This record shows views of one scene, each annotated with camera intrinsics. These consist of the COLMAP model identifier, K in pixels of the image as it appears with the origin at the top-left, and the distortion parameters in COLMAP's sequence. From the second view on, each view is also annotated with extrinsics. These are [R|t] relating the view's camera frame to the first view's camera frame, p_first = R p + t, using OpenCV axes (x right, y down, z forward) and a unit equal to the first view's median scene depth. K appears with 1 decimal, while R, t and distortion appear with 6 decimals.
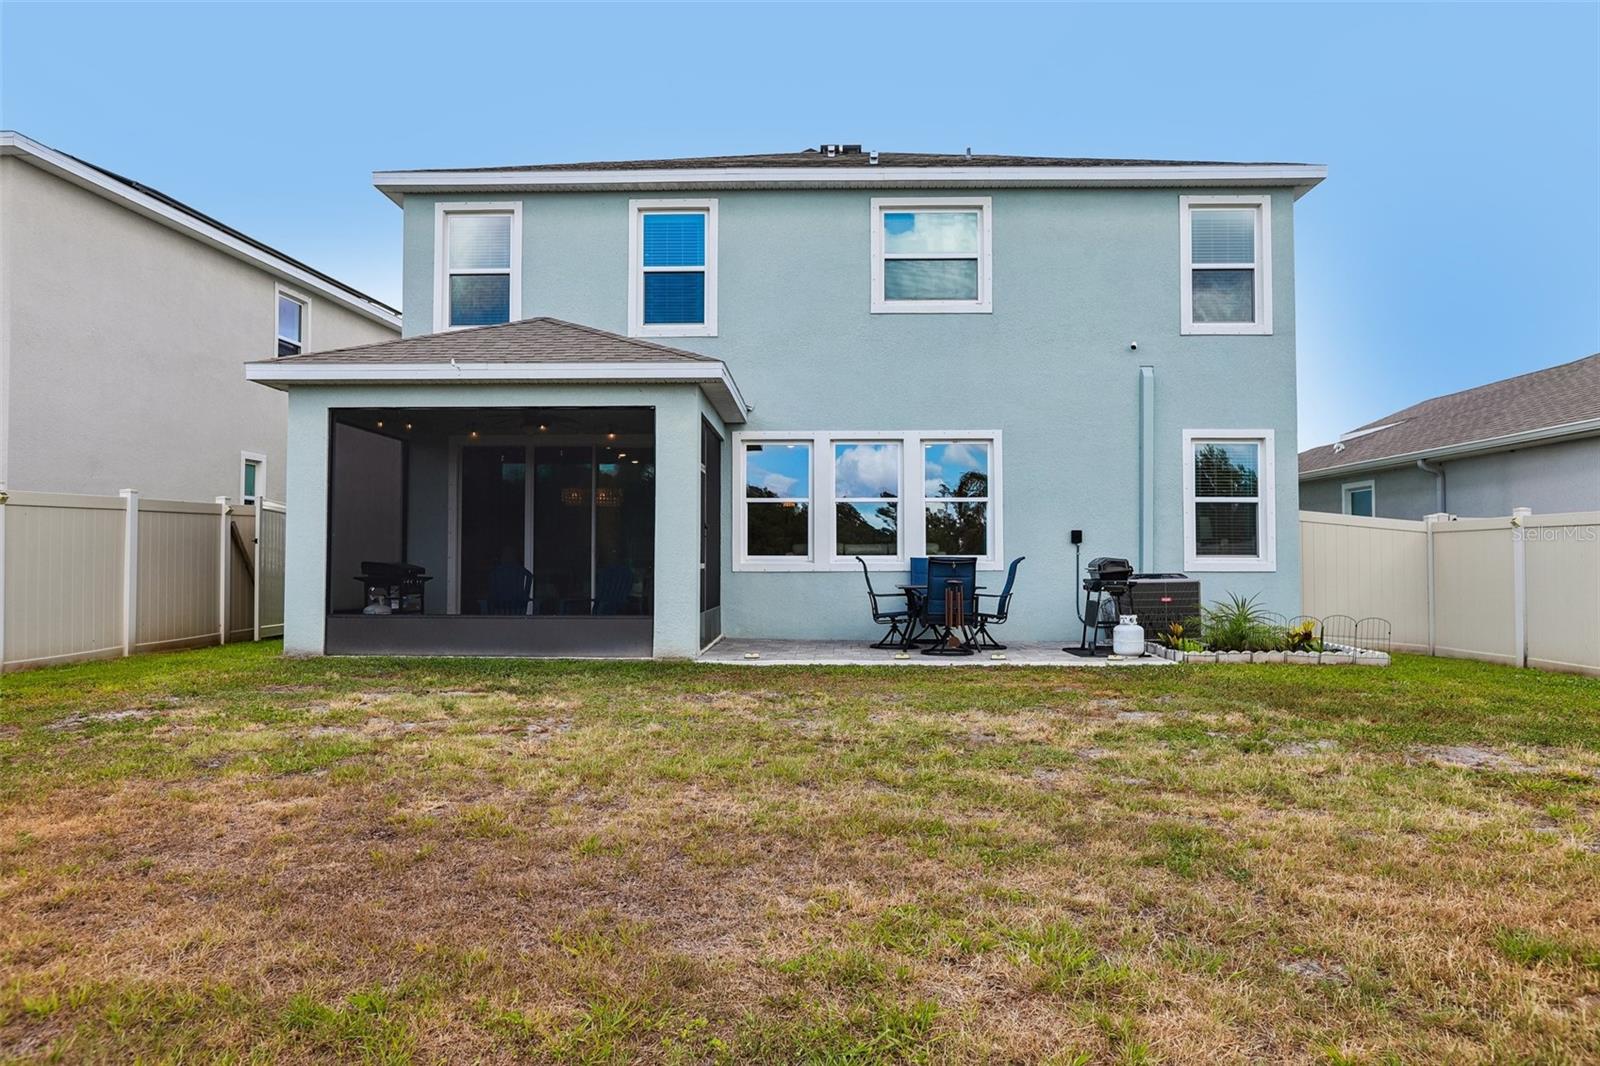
lens RADIAL K [[1118.8, 0, 800.0], [0, 1118.8, 533.0], [0, 0, 1]] dist [-0.036950, 0.070713]
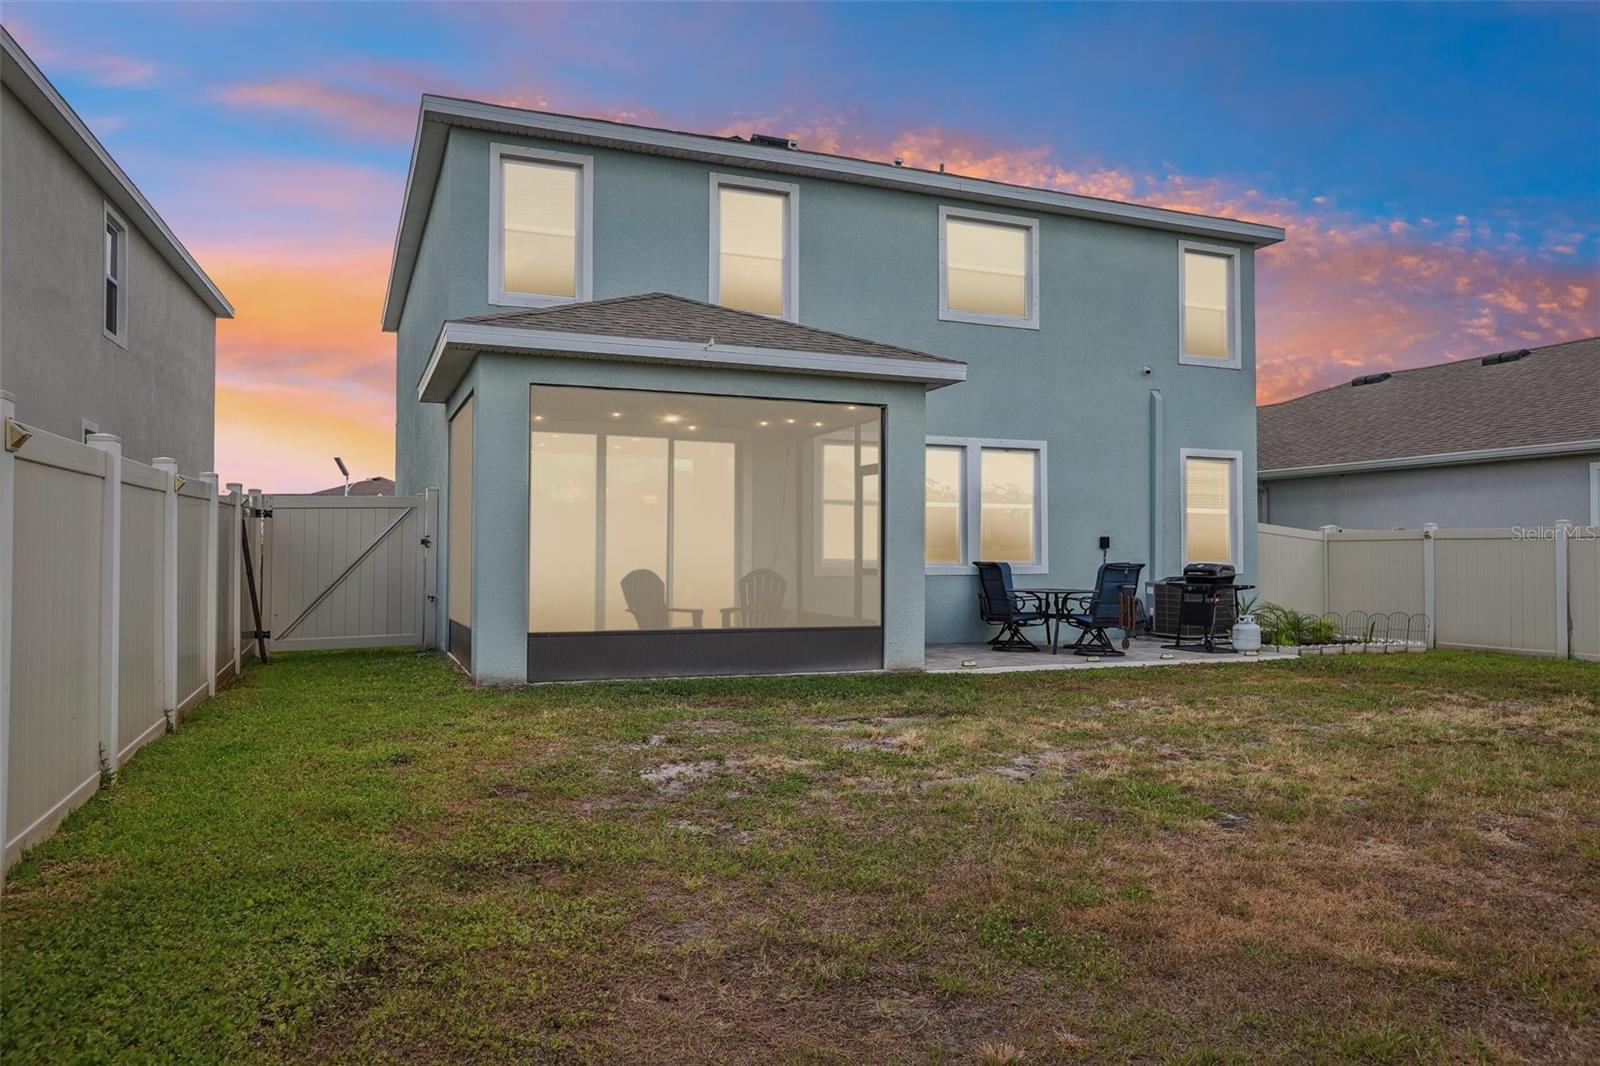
lens RADIAL K [[1118.8, 0, 800.0], [0, 1118.8, 533.0], [0, 0, 1]] dist [-0.036950, 0.070713]
pose [[0.911135, 0.010616, 0.411972, -0.471043], [-0.013094, 0.999909, 0.003193, -0.005416], [-0.411901, -0.008304, 0.911191, 0.131821]]
